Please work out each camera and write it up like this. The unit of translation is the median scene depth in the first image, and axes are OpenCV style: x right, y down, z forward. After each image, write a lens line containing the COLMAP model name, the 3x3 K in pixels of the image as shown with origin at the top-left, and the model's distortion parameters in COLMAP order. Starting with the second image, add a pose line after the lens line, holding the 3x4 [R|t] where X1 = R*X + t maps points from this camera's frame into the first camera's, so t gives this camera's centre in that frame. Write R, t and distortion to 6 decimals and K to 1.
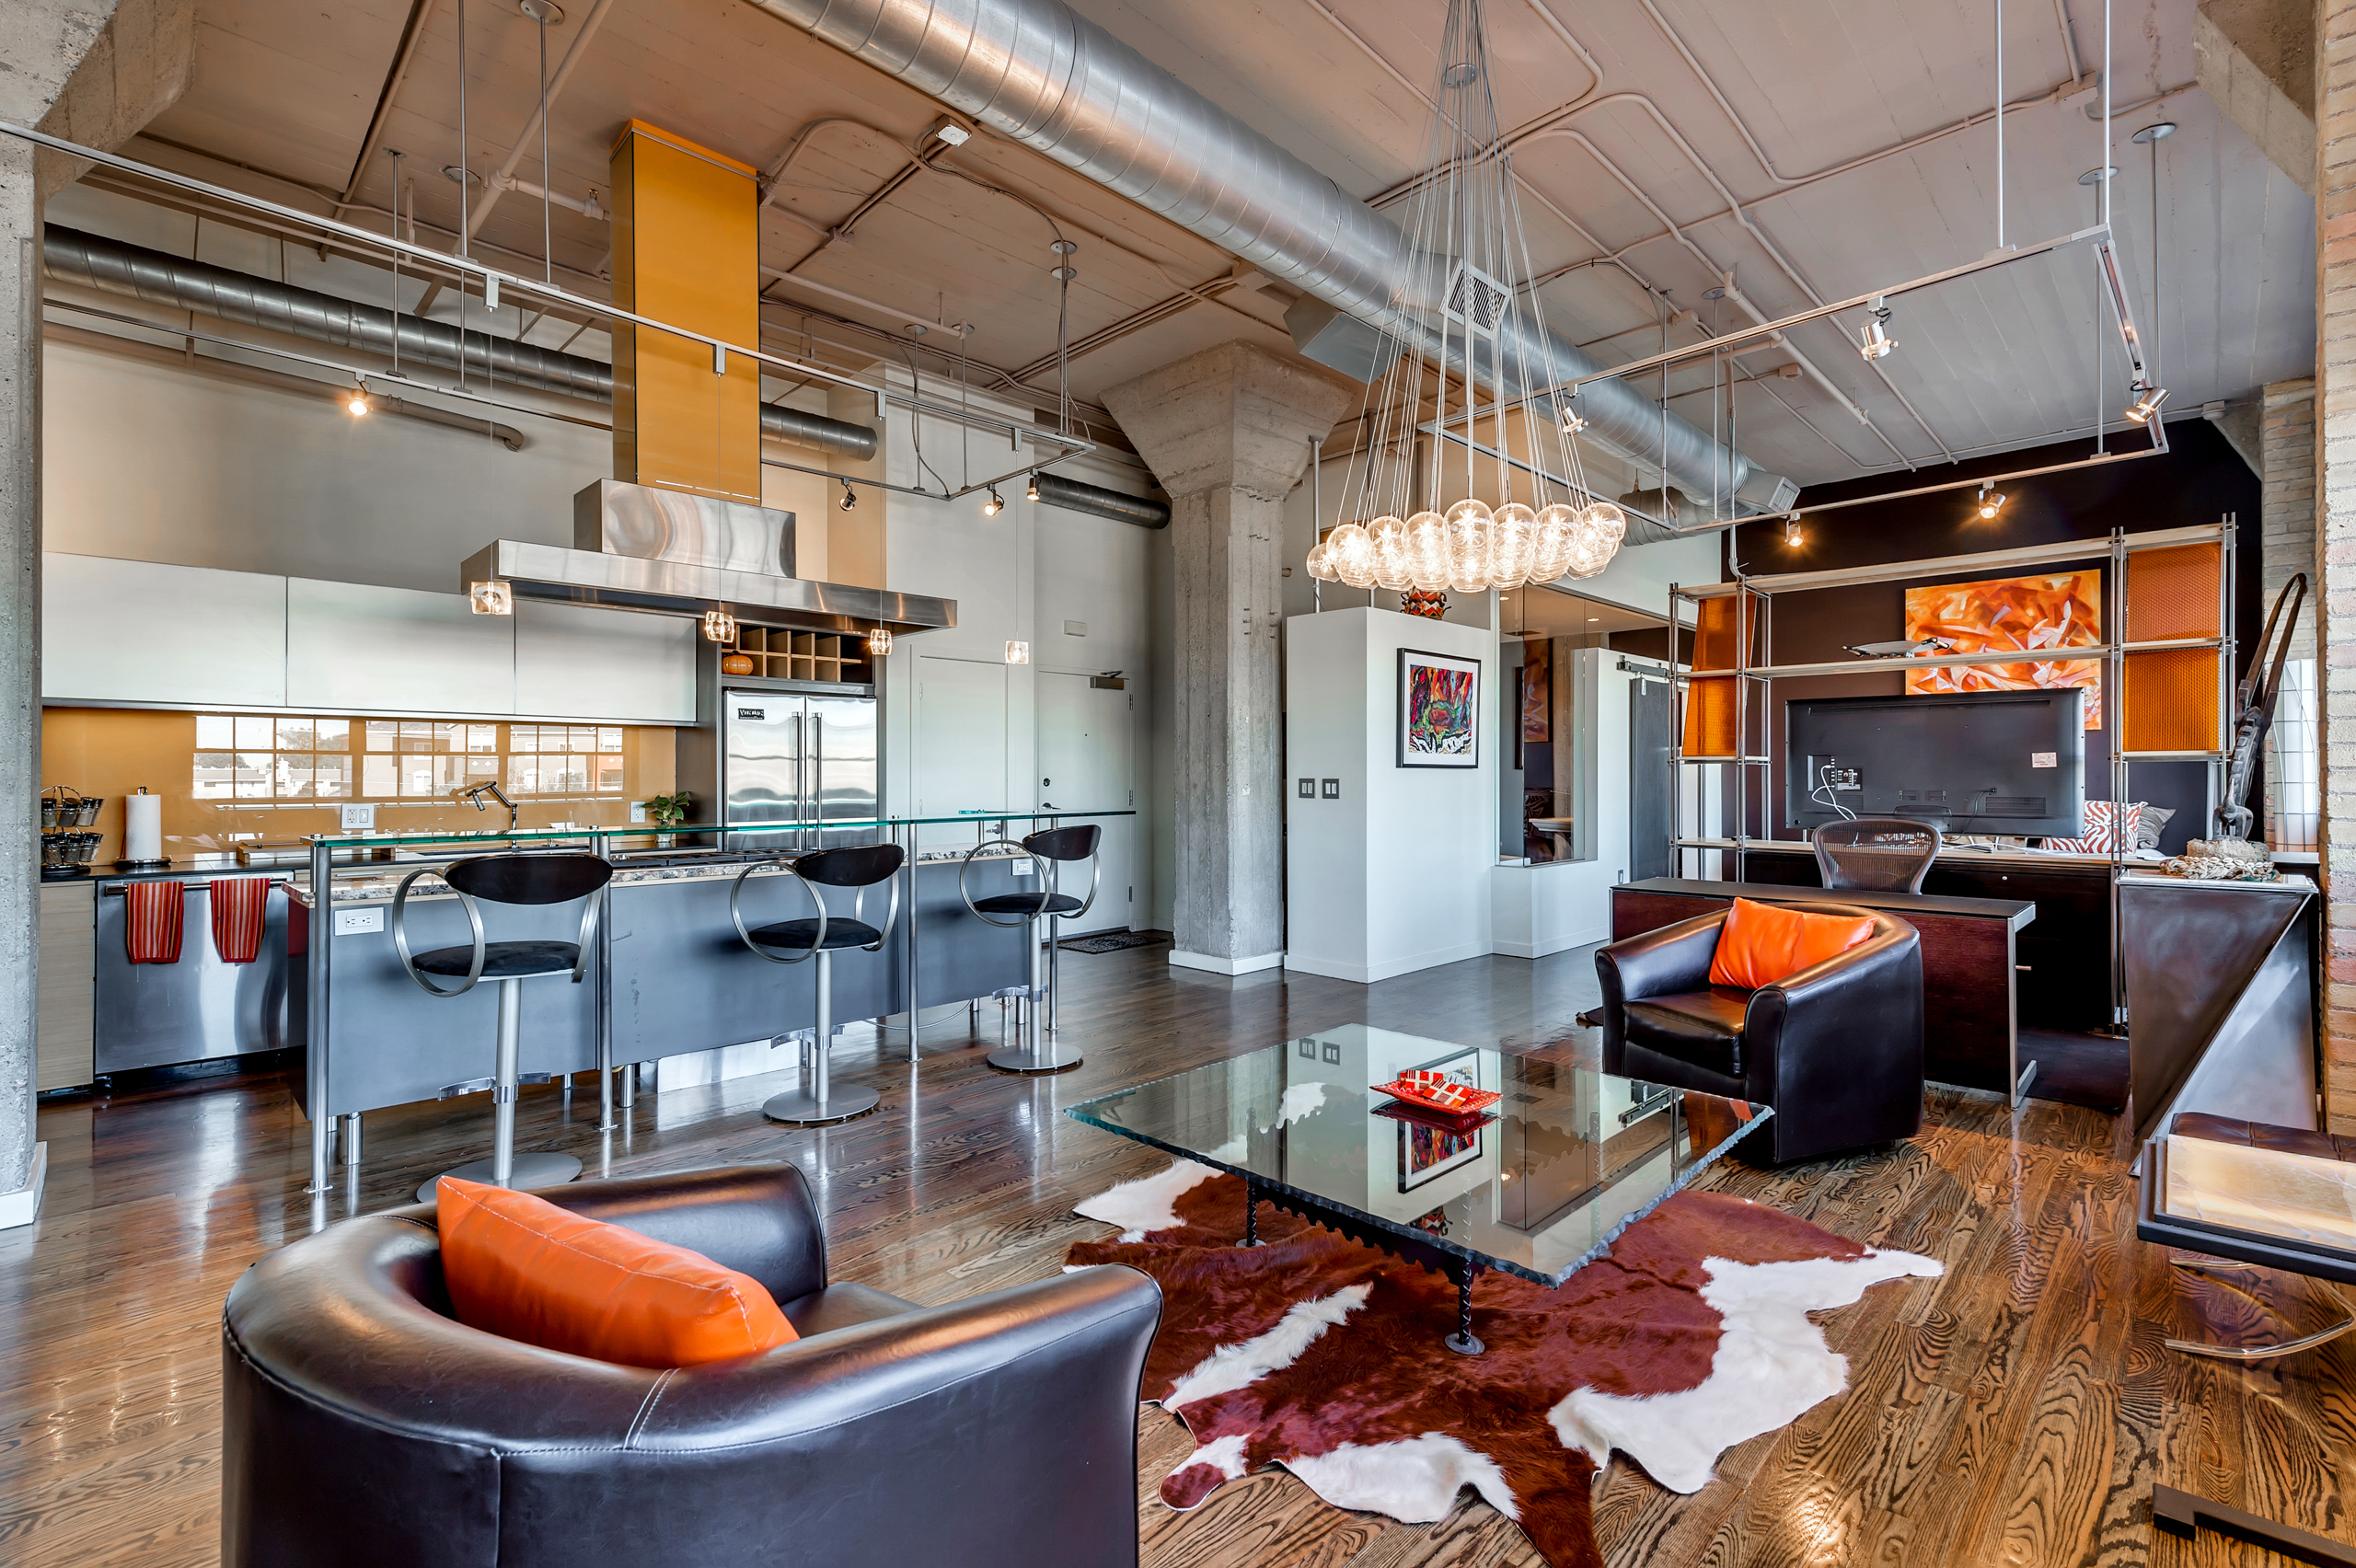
lens RADIAL K [[1029.2, 0, 1178.0], [0, 1029.2, 784.0], [0, 0, 1]] dist [0.013230, -0.000077]
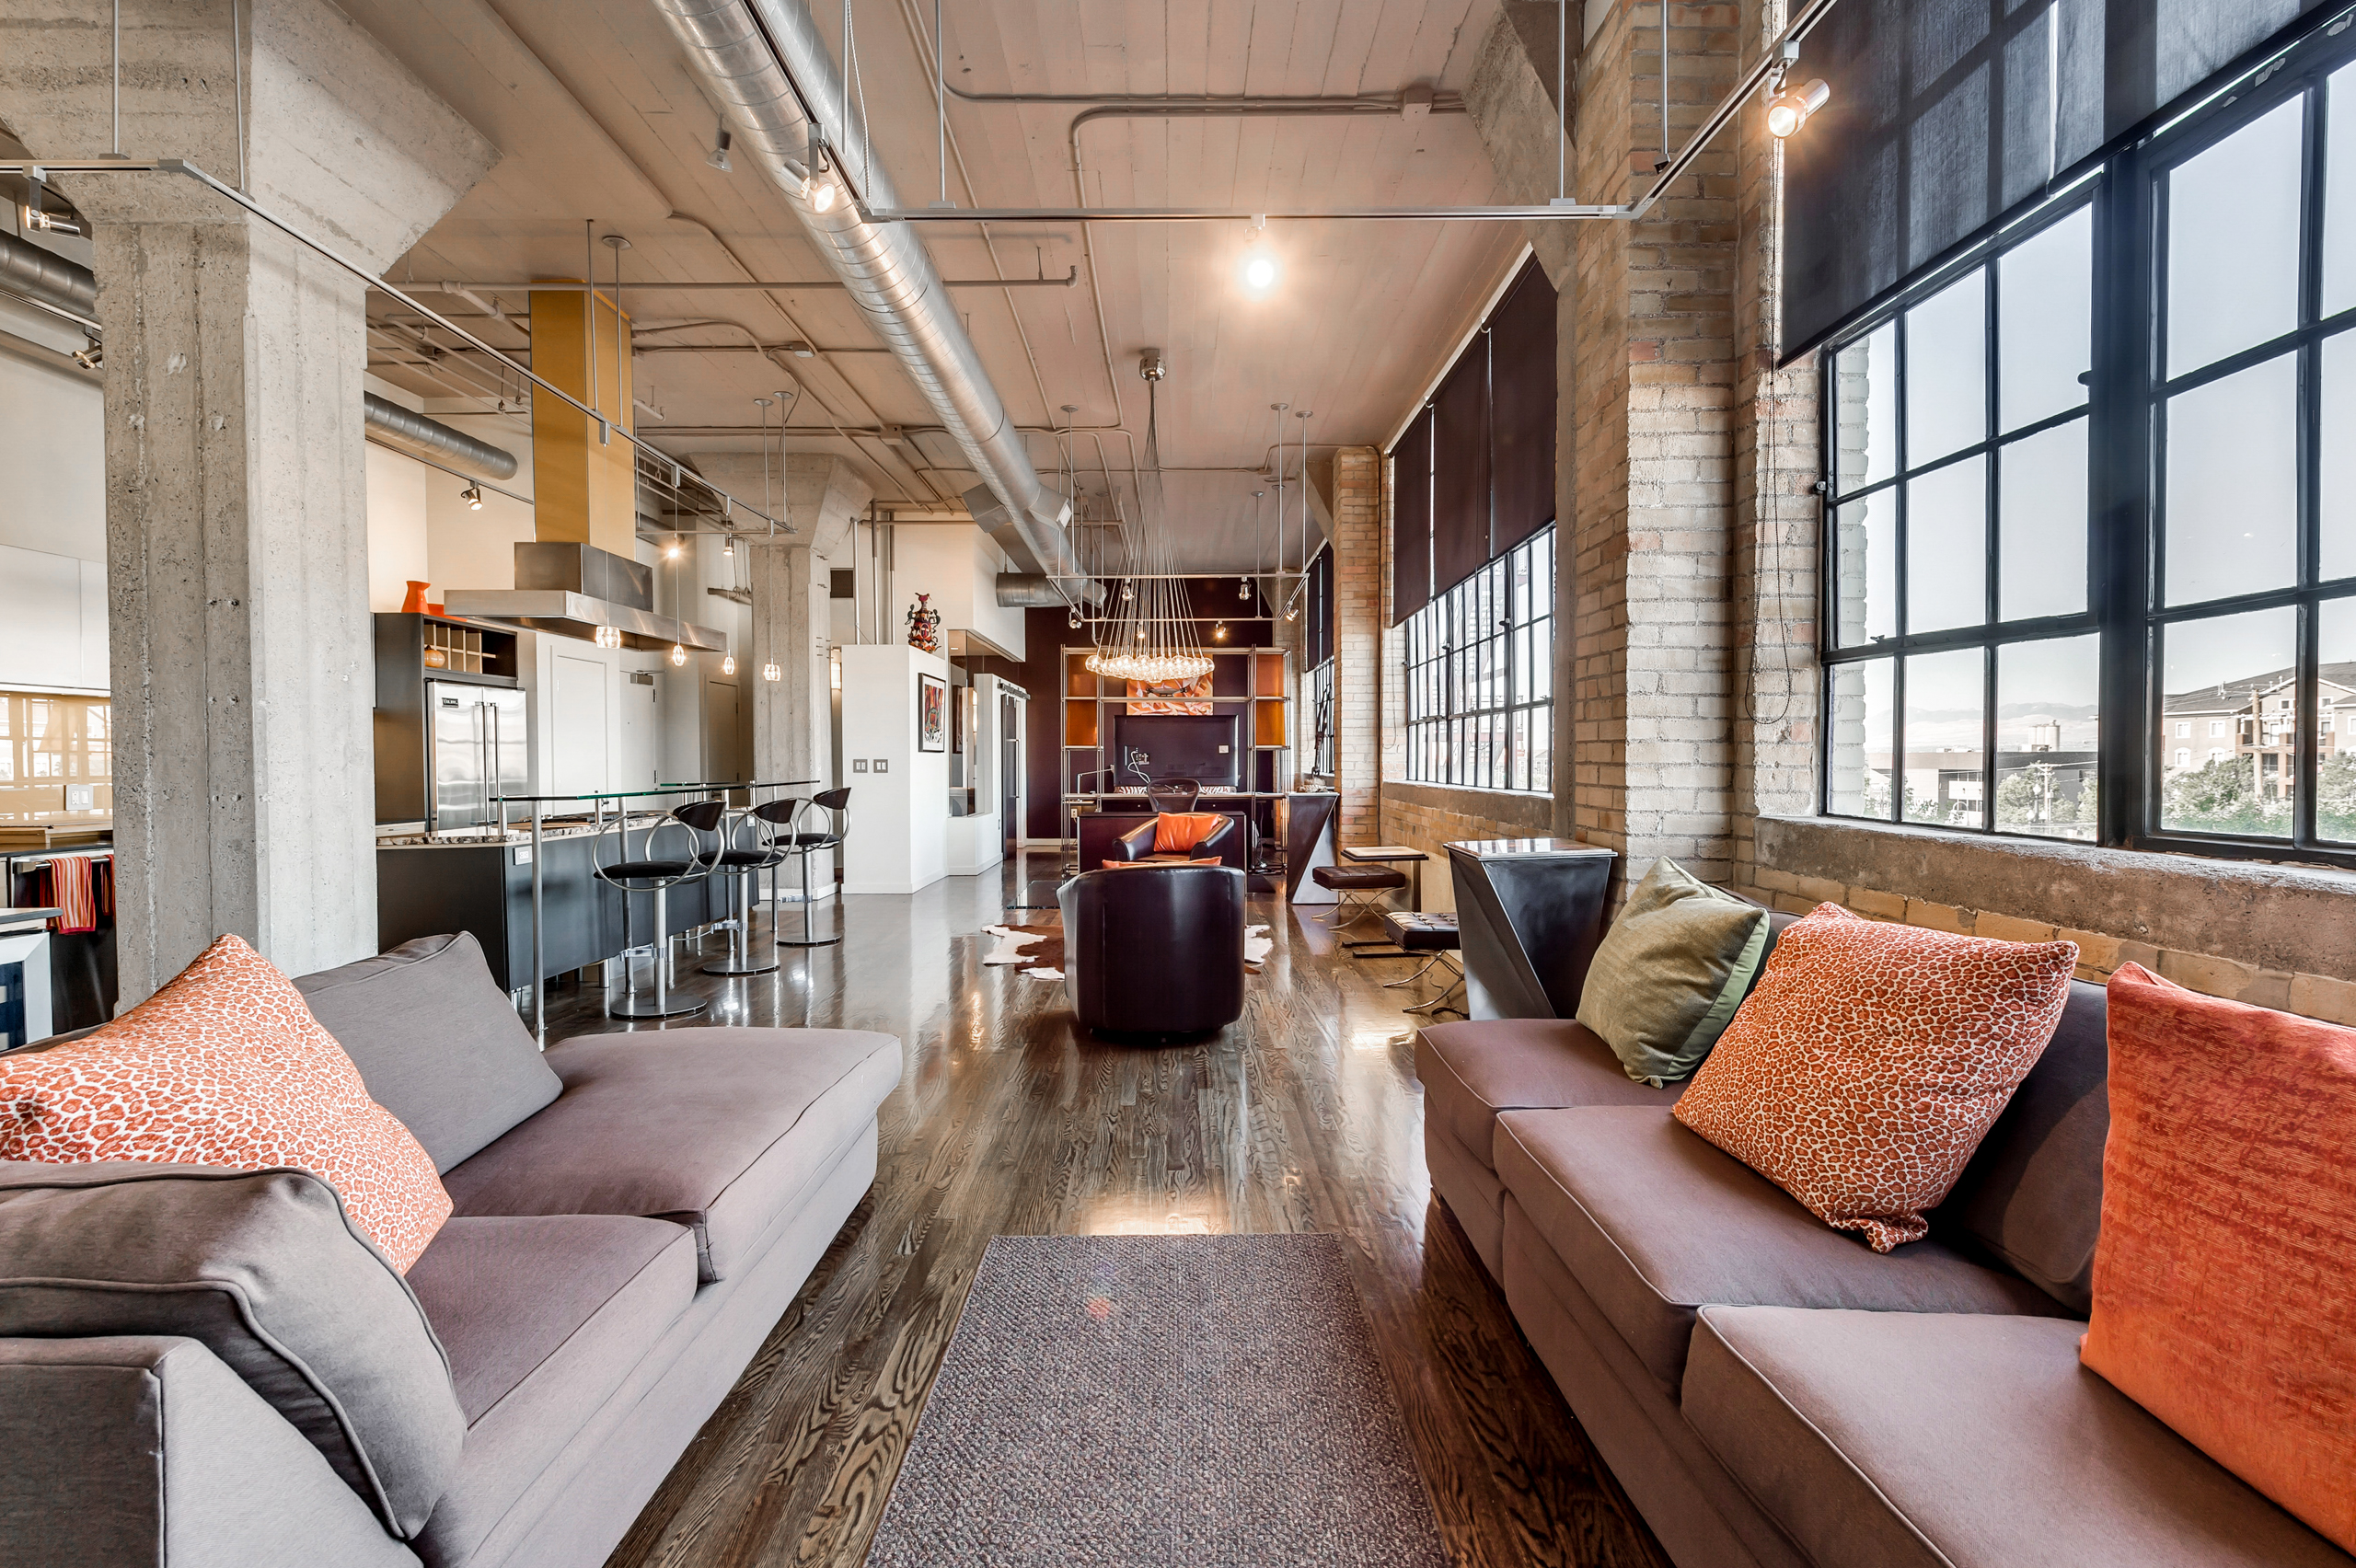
lens RADIAL K [[1029.2, 0, 1178.0], [0, 1029.2, 784.0], [0, 0, 1]] dist [0.013230, -0.000077]
pose [[0.707123, -0.018796, 0.706841, -0.612375], [0.008710, 0.999802, 0.017873, 0.007880], [-0.707037, -0.006482, 0.707147, -0.349639]]
